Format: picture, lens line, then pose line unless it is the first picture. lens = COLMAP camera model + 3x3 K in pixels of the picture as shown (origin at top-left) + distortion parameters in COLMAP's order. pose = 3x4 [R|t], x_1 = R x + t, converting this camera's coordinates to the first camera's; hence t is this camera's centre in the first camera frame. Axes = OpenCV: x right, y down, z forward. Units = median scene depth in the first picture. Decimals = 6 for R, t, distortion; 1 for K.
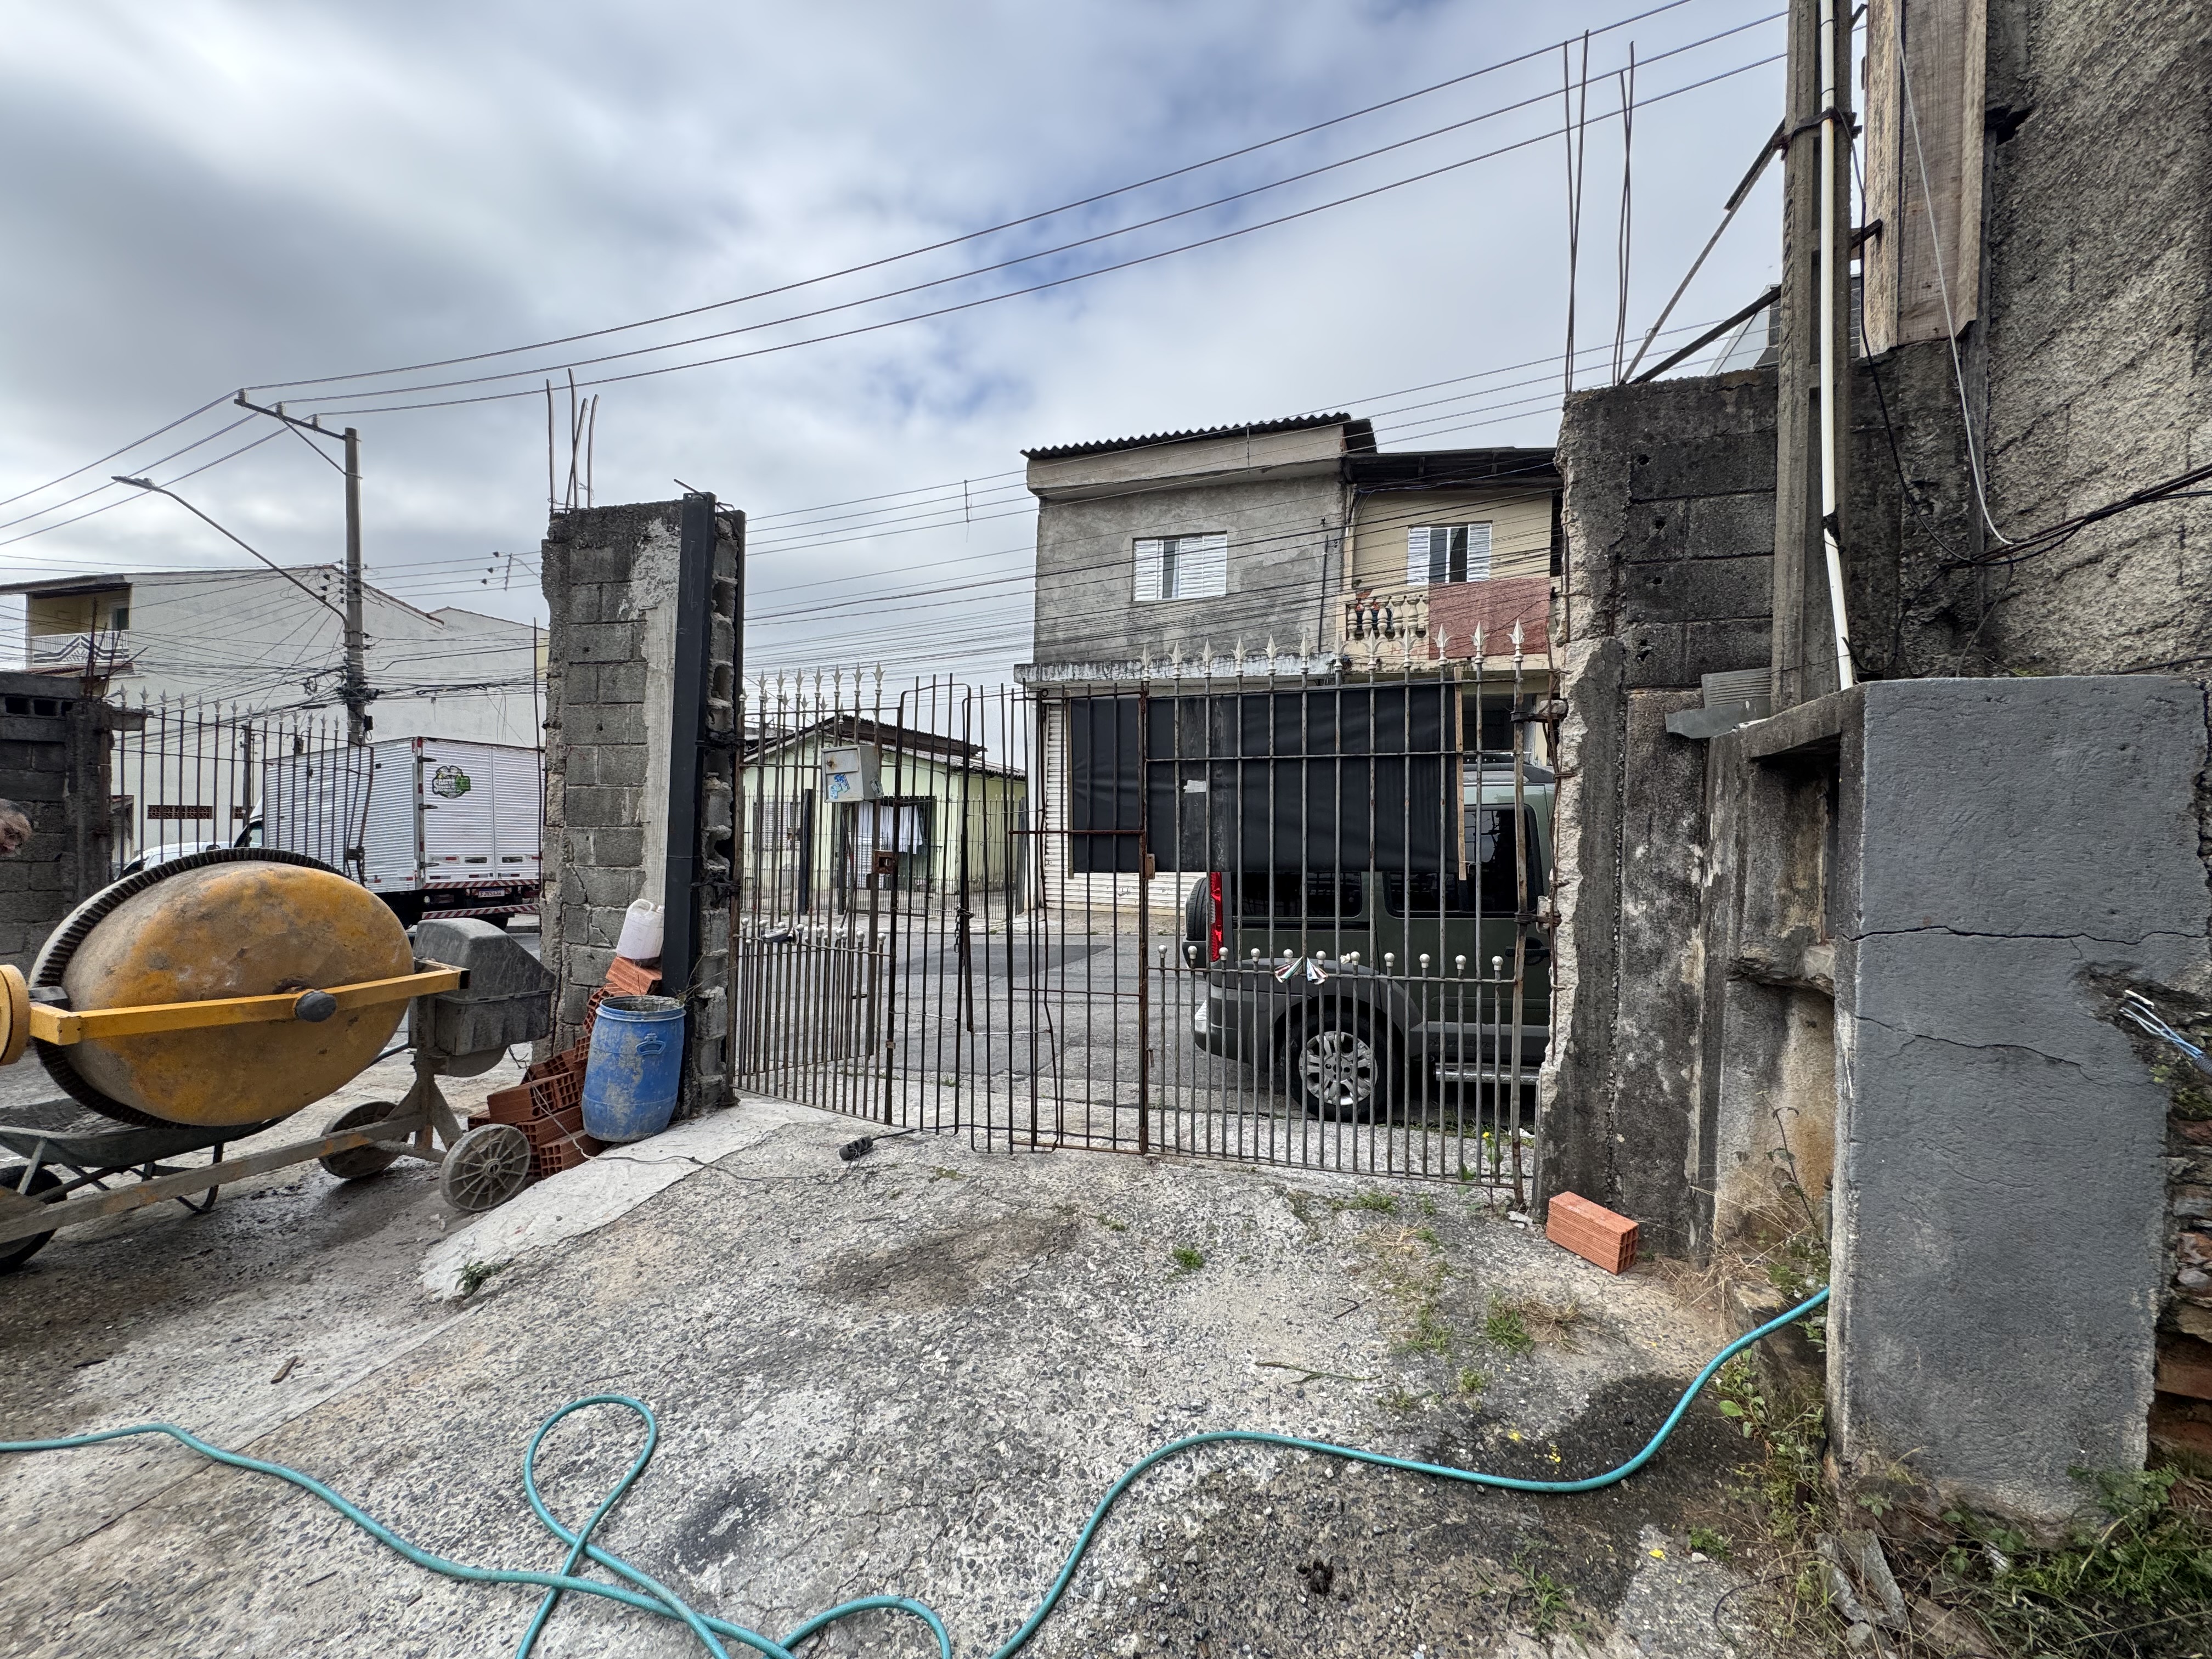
lens RADIAL K [[884.9, 0, 1108.9], [0, 884.9, 829.9], [0, 0, 1]] dist [-0.002240, -0.000251]
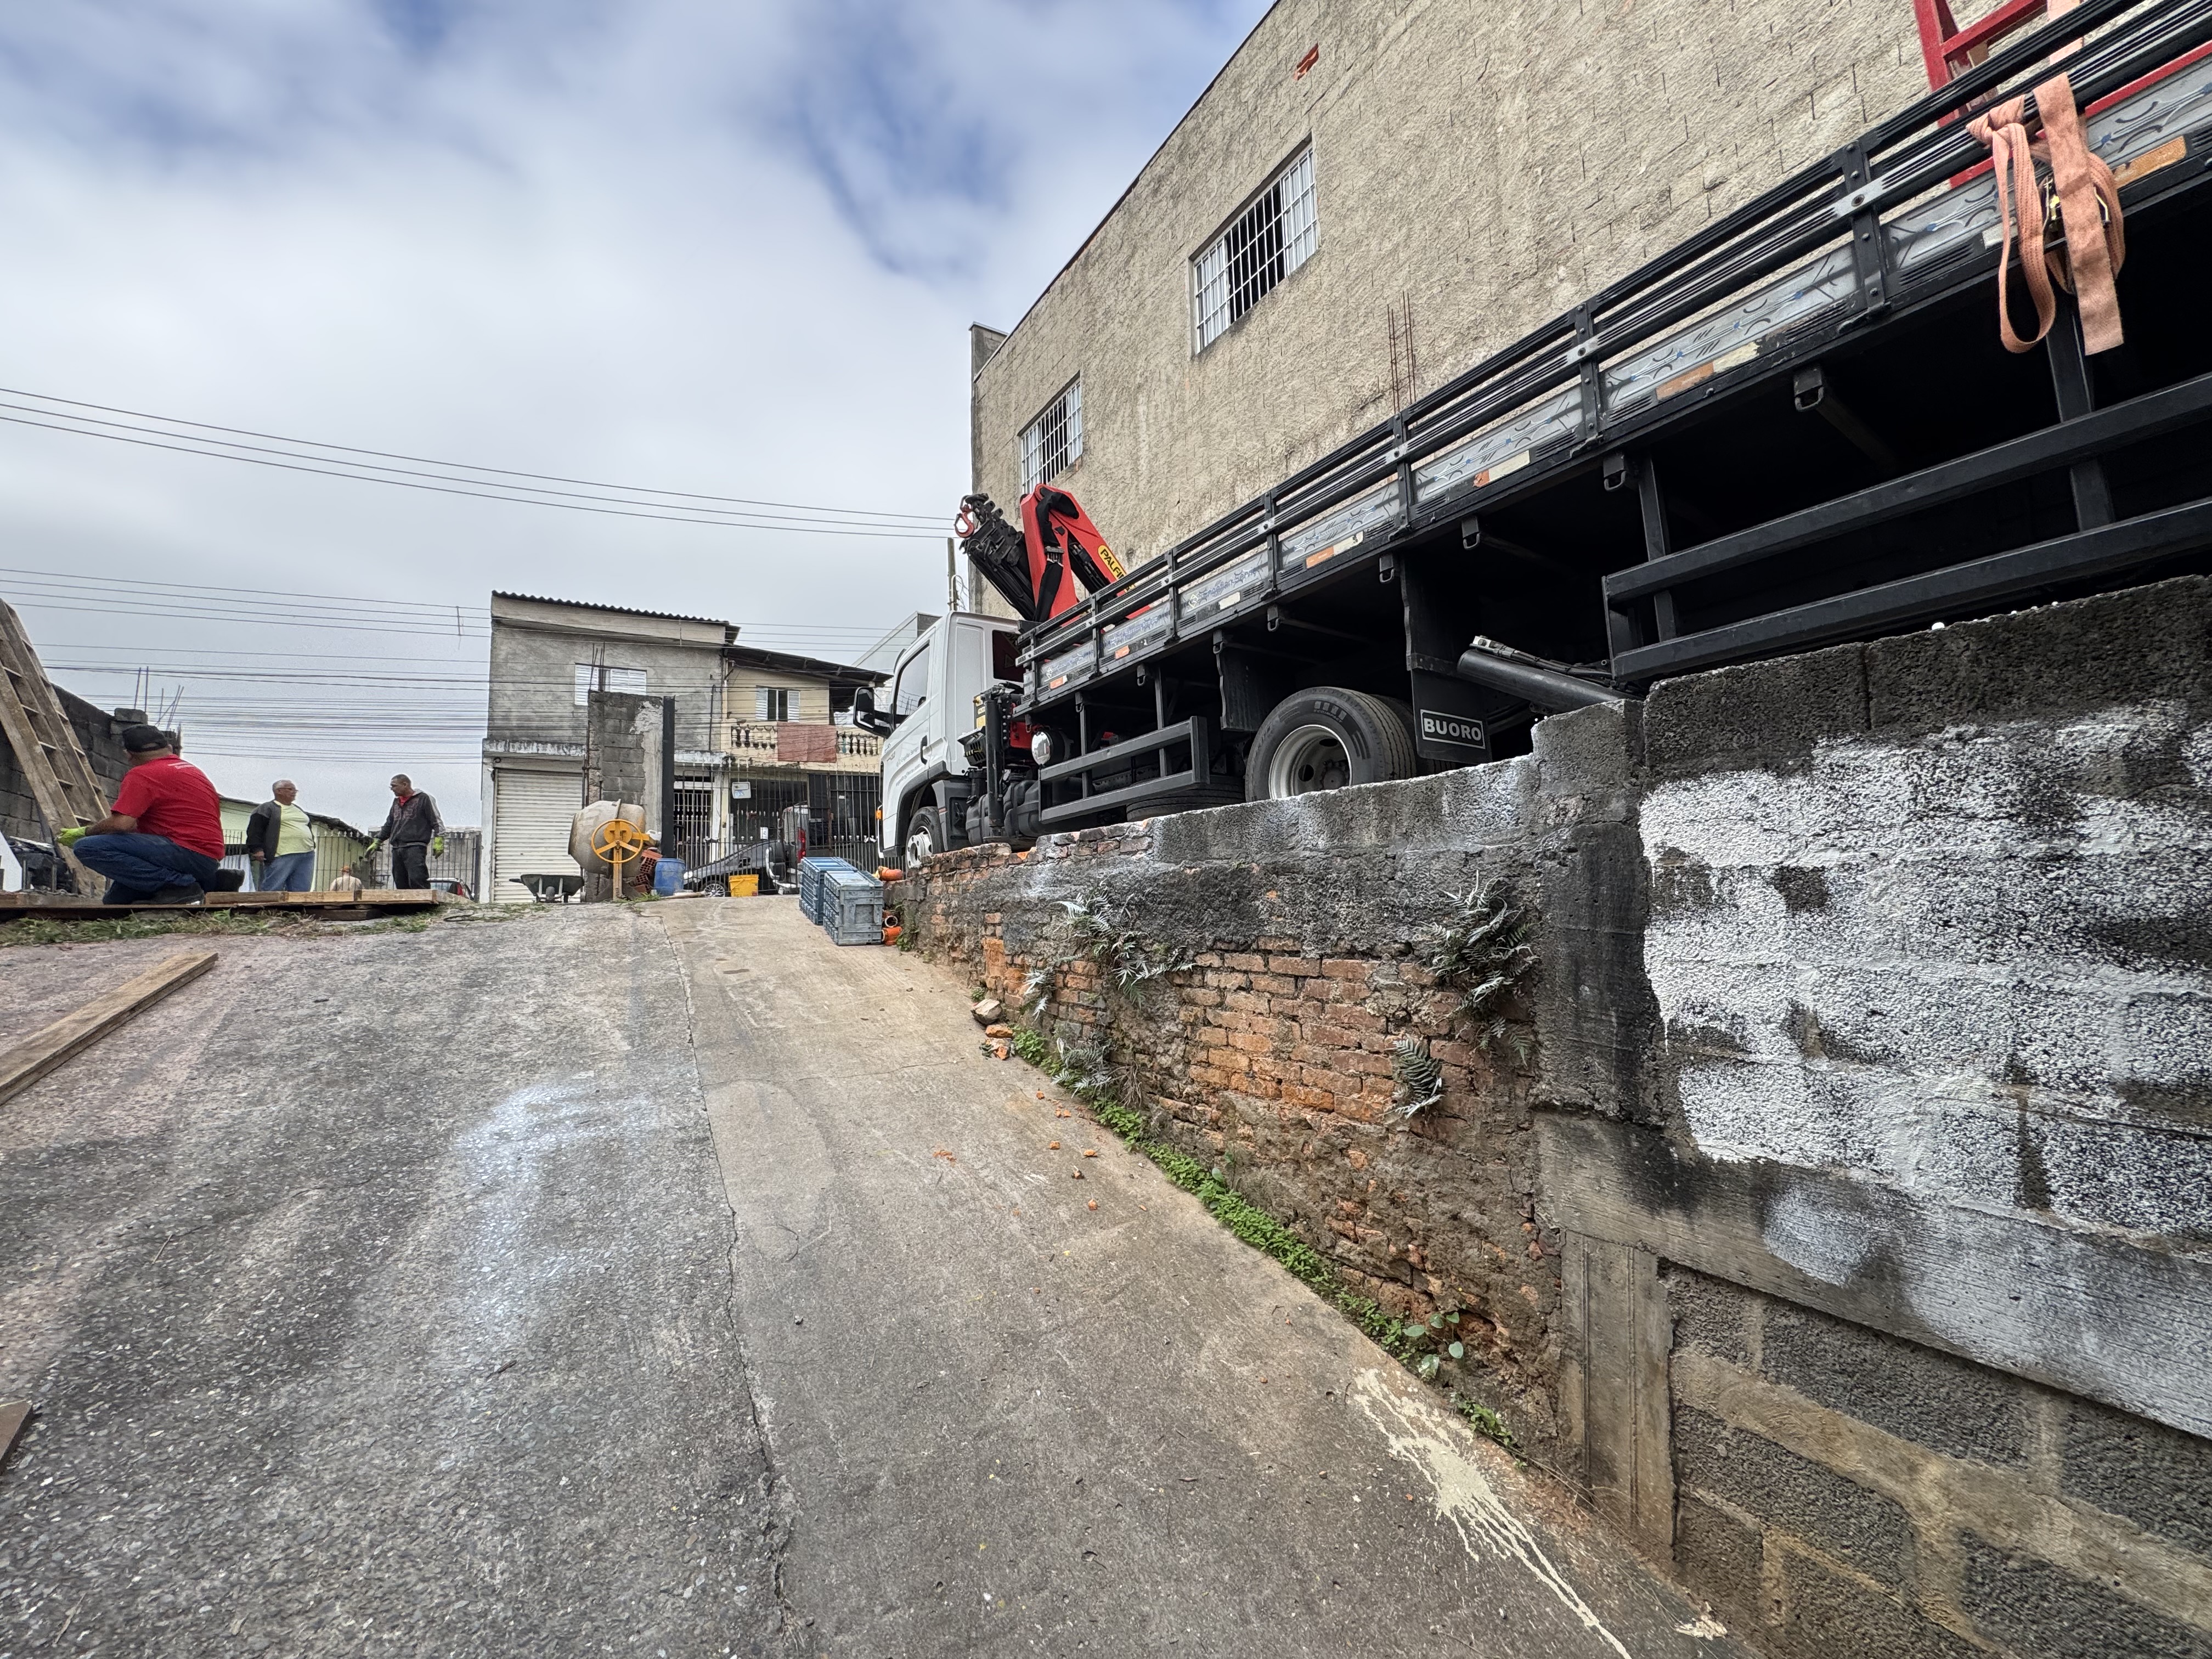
lens RADIAL K [[884.9, 0, 1108.9], [0, 884.9, 829.9], [0, 0, 1]] dist [-0.002240, -0.000251]
pose [[0.631509, 0.023291, 0.775019, -2.487164], [0.057807, 0.995353, -0.077016, 0.530386], [-0.773211, 0.093438, 0.627228, -2.722184]]
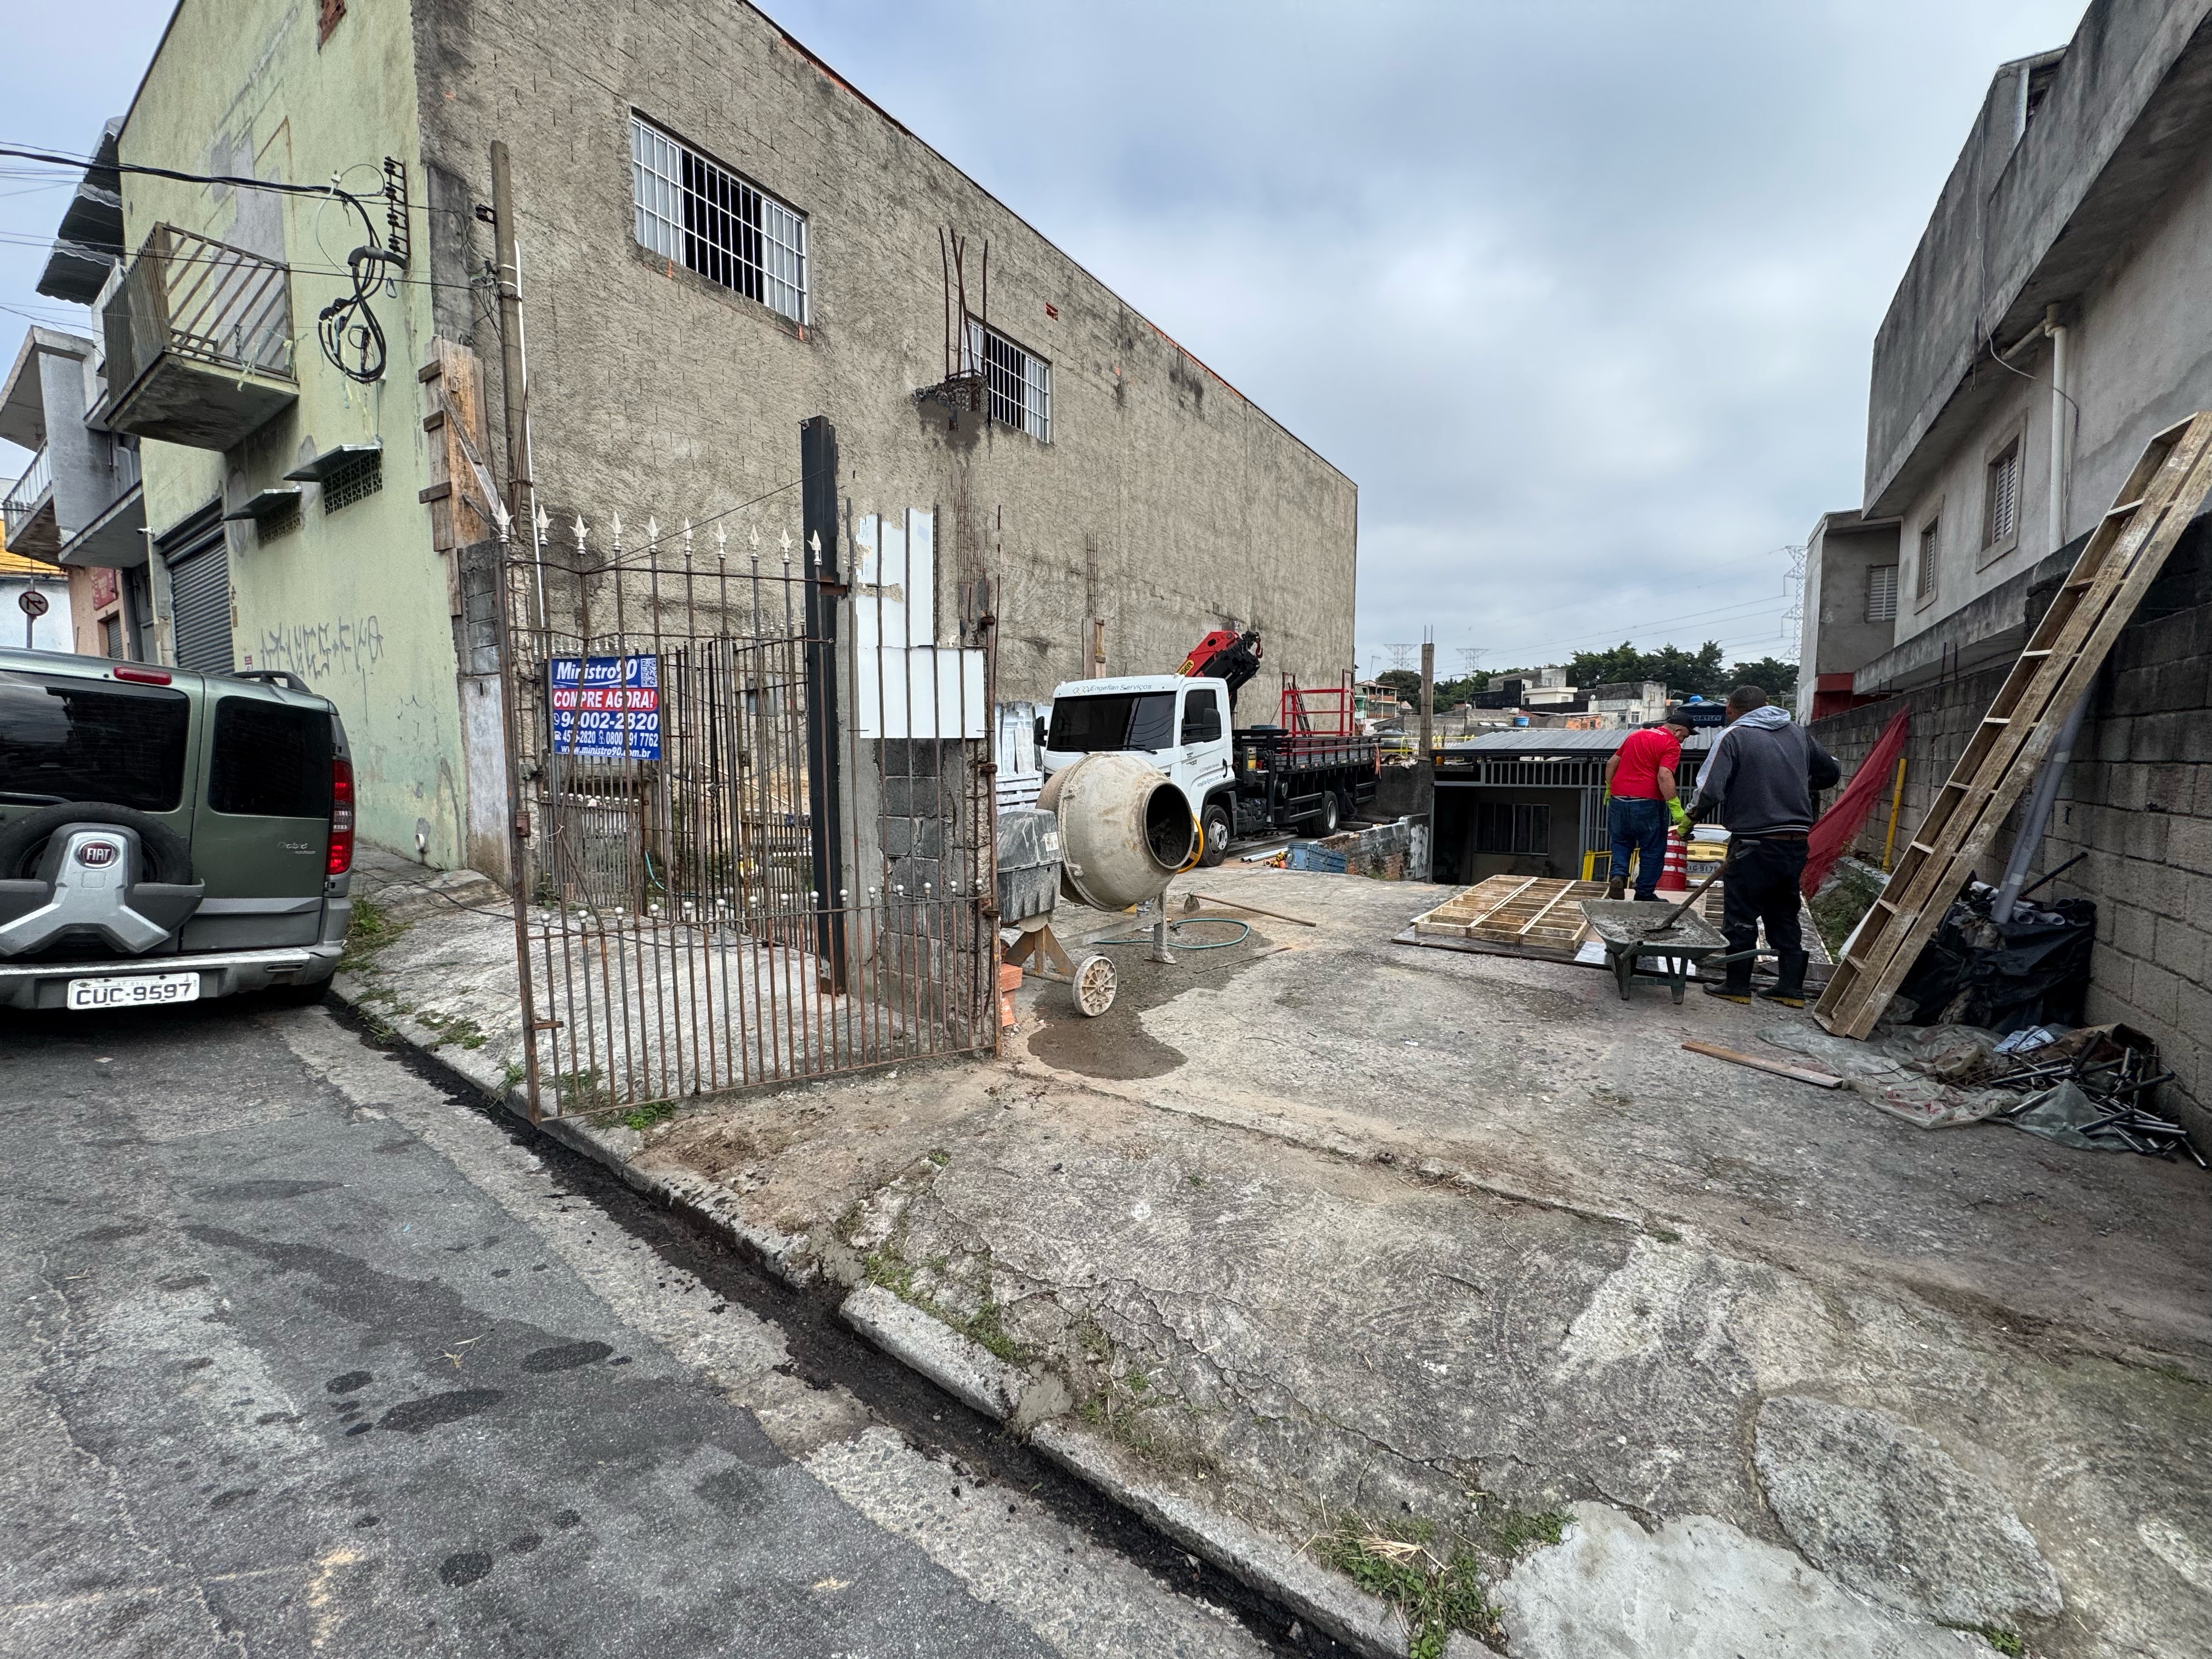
lens RADIAL K [[878.3, 0, 1107.8], [0, 878.3, 829.9], [0, 0, 1]] dist [-0.002521, -0.000011]
pose [[-0.963630, -0.042204, 0.263886, -1.458972], [-0.015511, 0.994619, 0.102431, -0.005762], [-0.266789, 0.094612, -0.959100, 2.697520]]
